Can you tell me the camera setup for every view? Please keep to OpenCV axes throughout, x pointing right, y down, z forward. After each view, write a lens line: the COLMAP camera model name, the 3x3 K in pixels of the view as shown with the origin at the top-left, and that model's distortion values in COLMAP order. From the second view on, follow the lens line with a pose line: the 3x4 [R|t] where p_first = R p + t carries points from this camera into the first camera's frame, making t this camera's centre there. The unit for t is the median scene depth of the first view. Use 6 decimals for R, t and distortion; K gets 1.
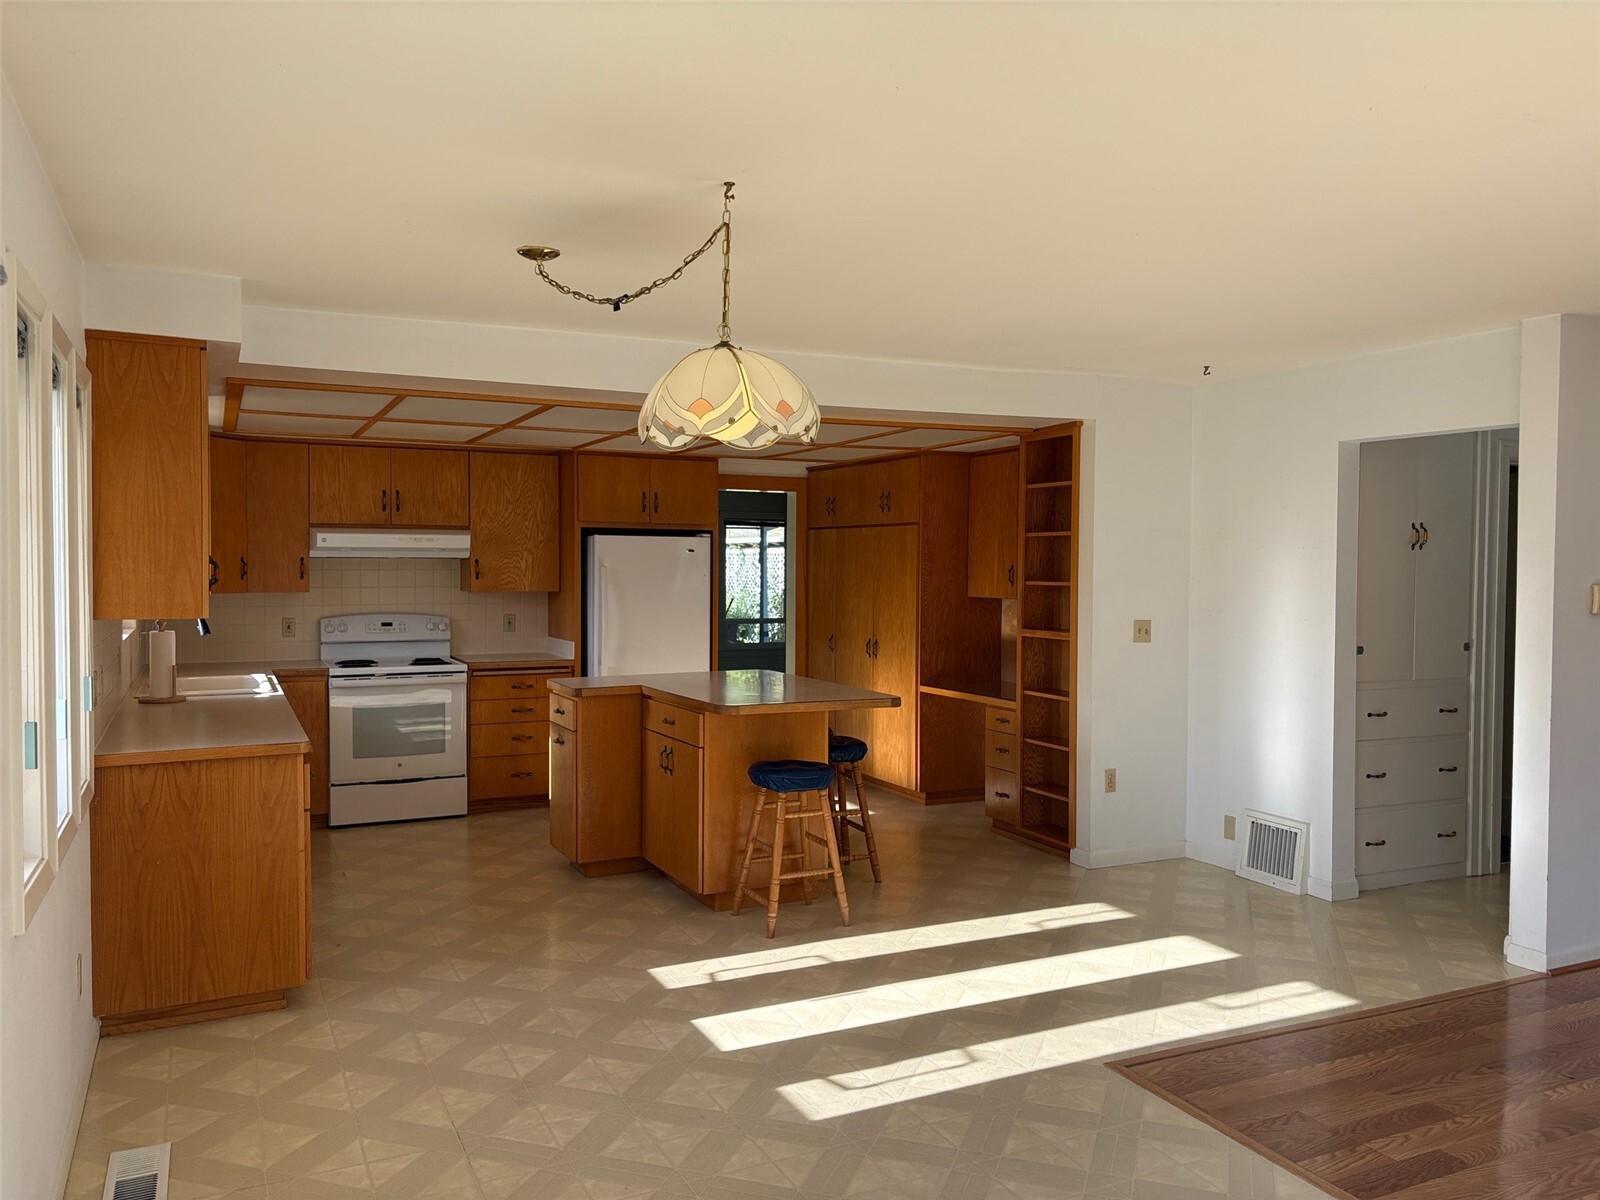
lens RADIAL K [[1213.5, 0, 807.6], [0, 1213.5, 600.1], [0, 0, 1]] dist [0.043256, -0.044986]
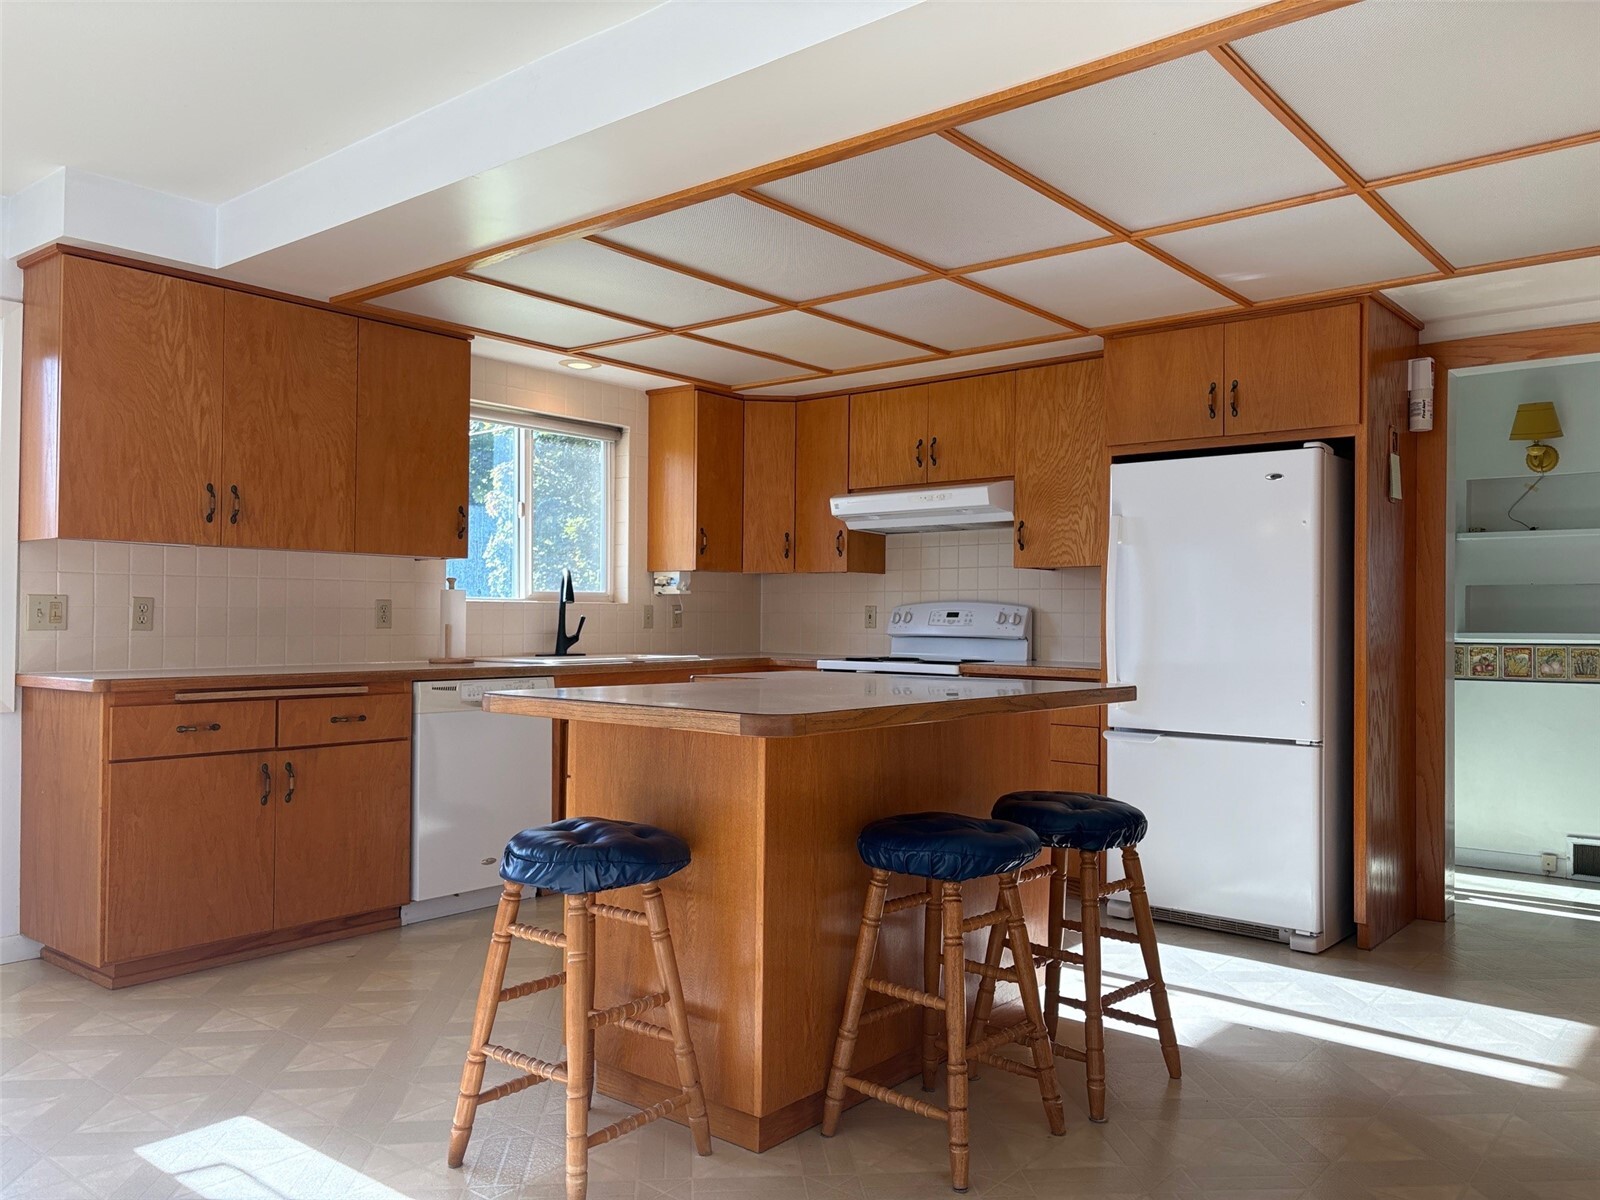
lens RADIAL K [[1213.5, 0, 797.4], [0, 1213.5, 605.5], [0, 0, 1]] dist [0.043256, -0.044986]
pose [[0.395770, -0.013748, -0.918247, 0.322834], [-0.028031, 0.999241, -0.027042, 0.037805], [0.917922, 0.036441, 0.395085, 0.610616]]
